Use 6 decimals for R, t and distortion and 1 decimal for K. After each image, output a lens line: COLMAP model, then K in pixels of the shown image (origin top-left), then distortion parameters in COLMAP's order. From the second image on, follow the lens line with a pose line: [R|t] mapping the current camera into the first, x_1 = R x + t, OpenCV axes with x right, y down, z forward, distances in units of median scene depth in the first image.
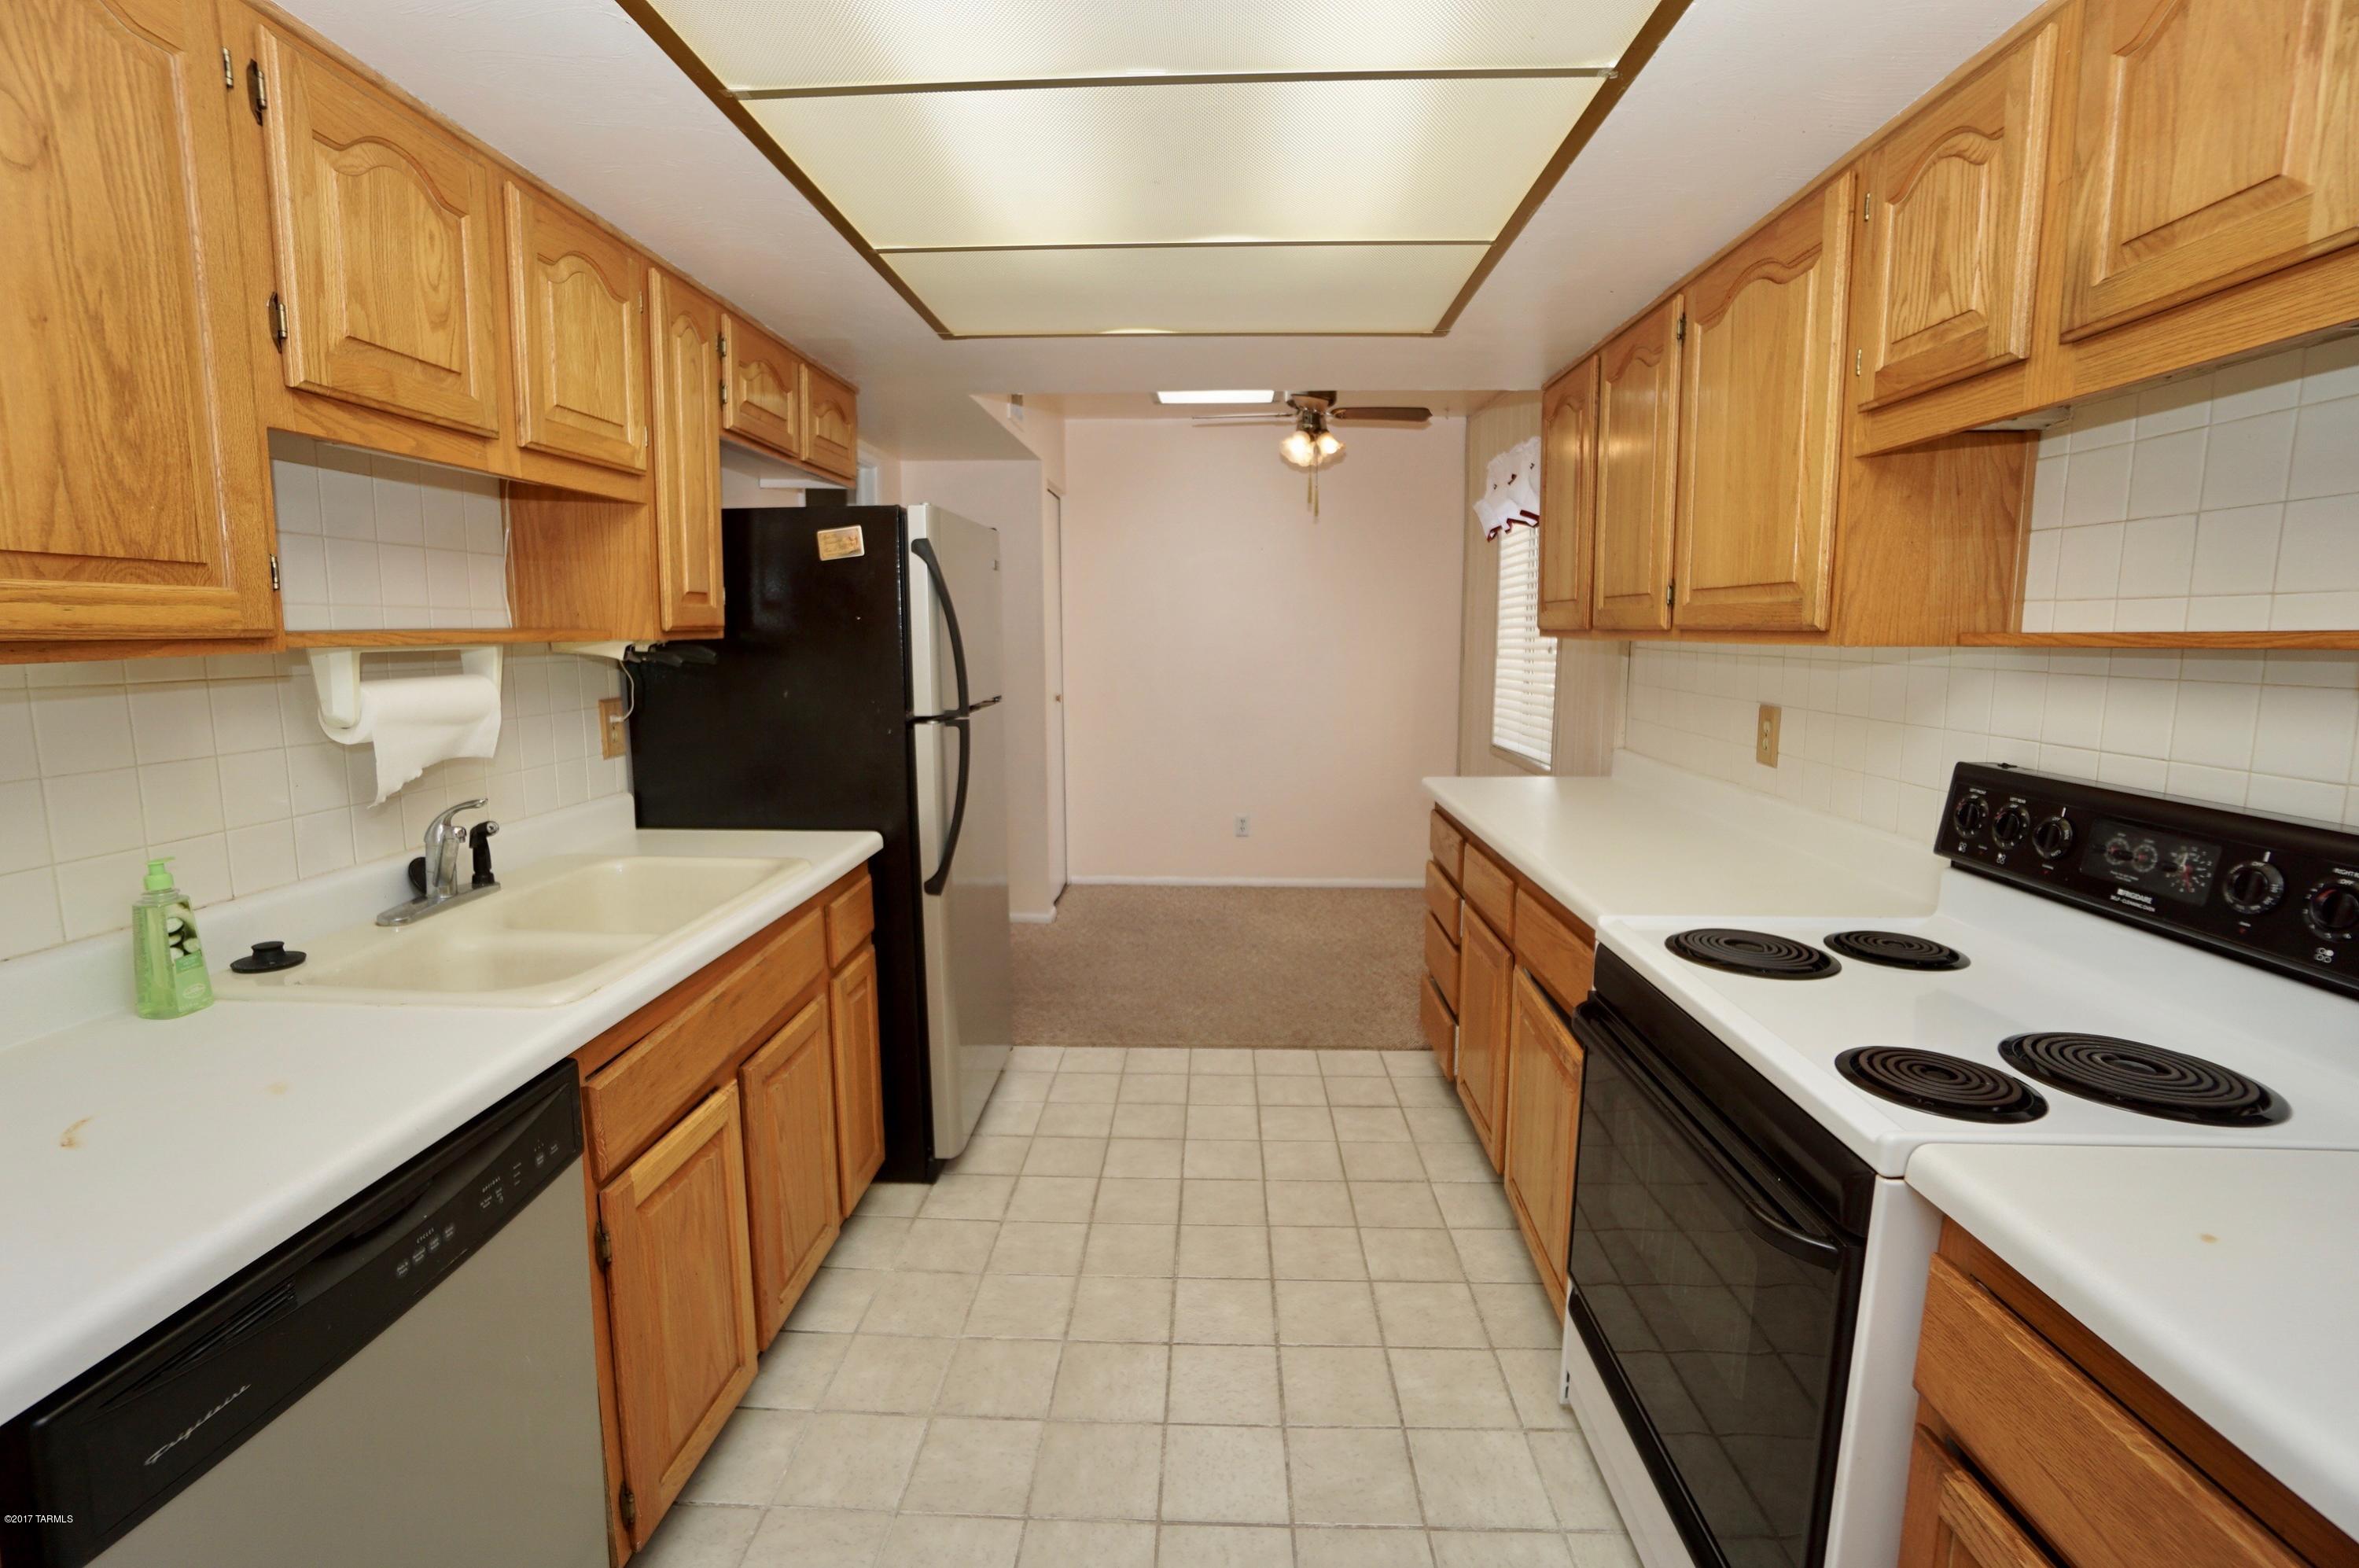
lens RADIAL K [[1071.4, 0, 1176.2], [0, 1071.4, 764.9], [0, 0, 1]] dist [-0.021465, 0.001177]
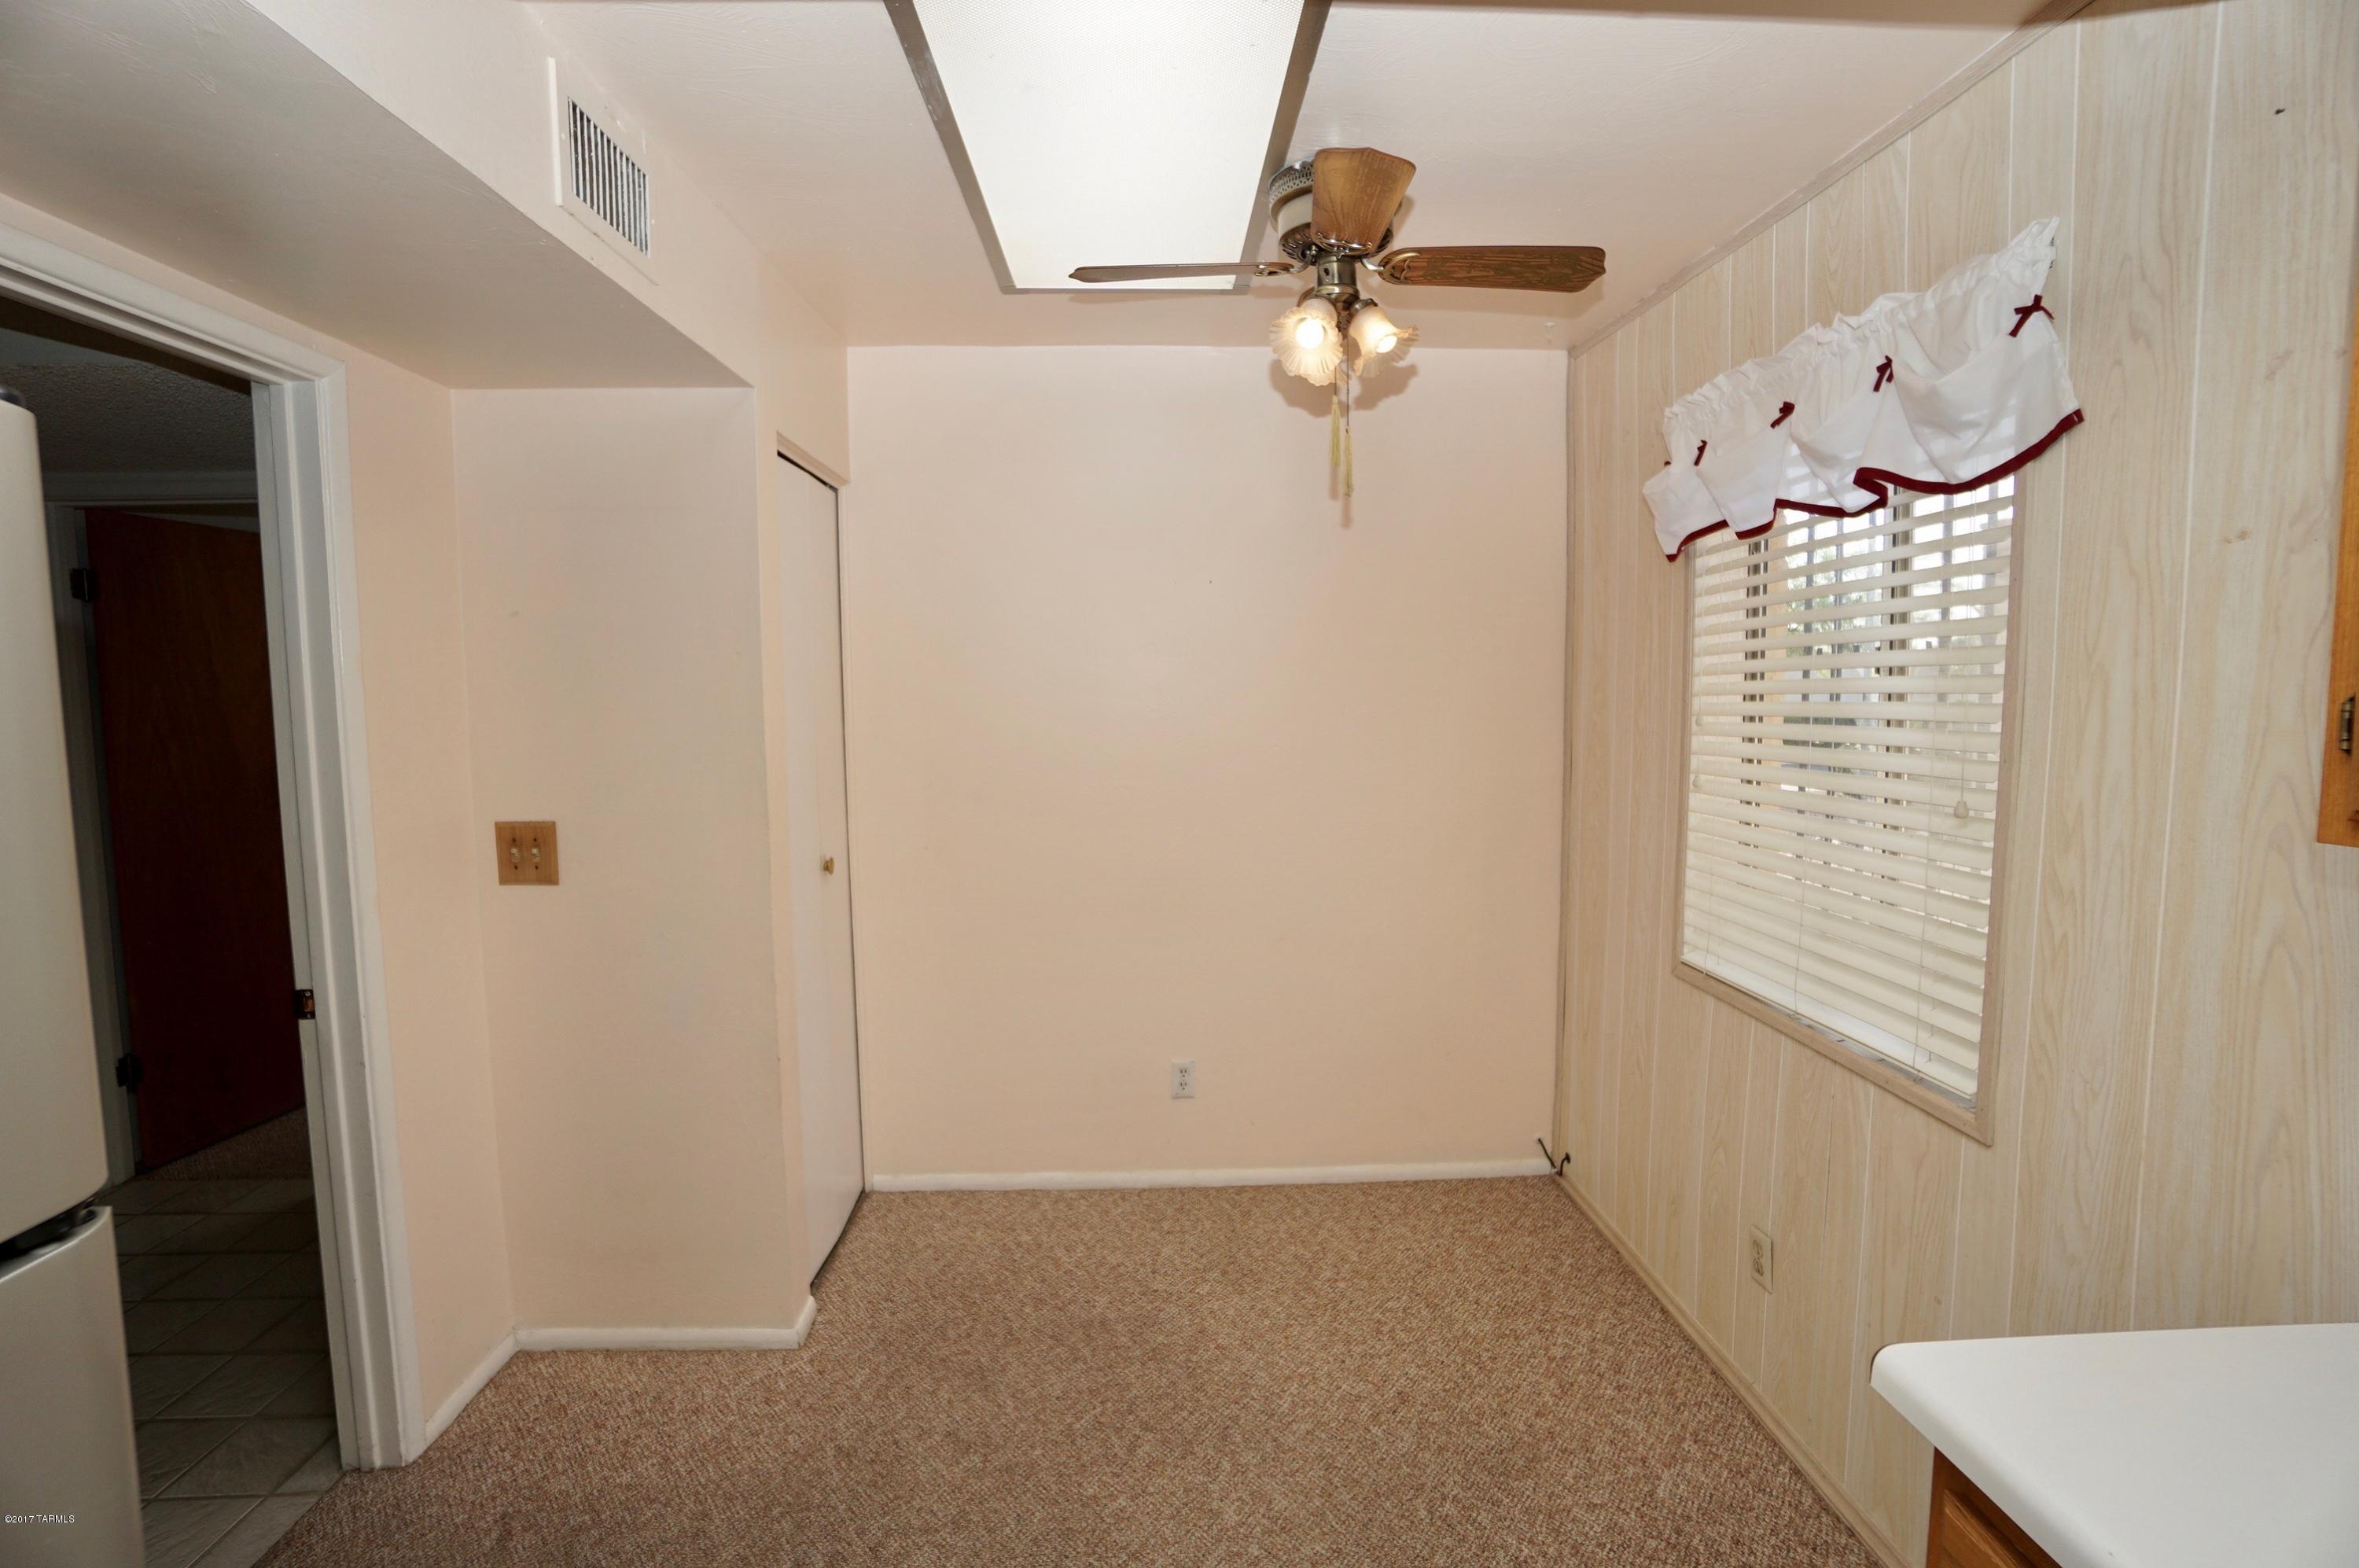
lens RADIAL K [[1071.4, 0, 1179.3], [0, 1071.4, 786.9], [0, 0, 1]] dist [-0.021465, 0.001177]
pose [[0.996999, -0.012539, 0.076392, 0.022281], [0.014899, 0.999427, -0.030397, -0.090600], [-0.075967, 0.031444, 0.996614, 0.516314]]
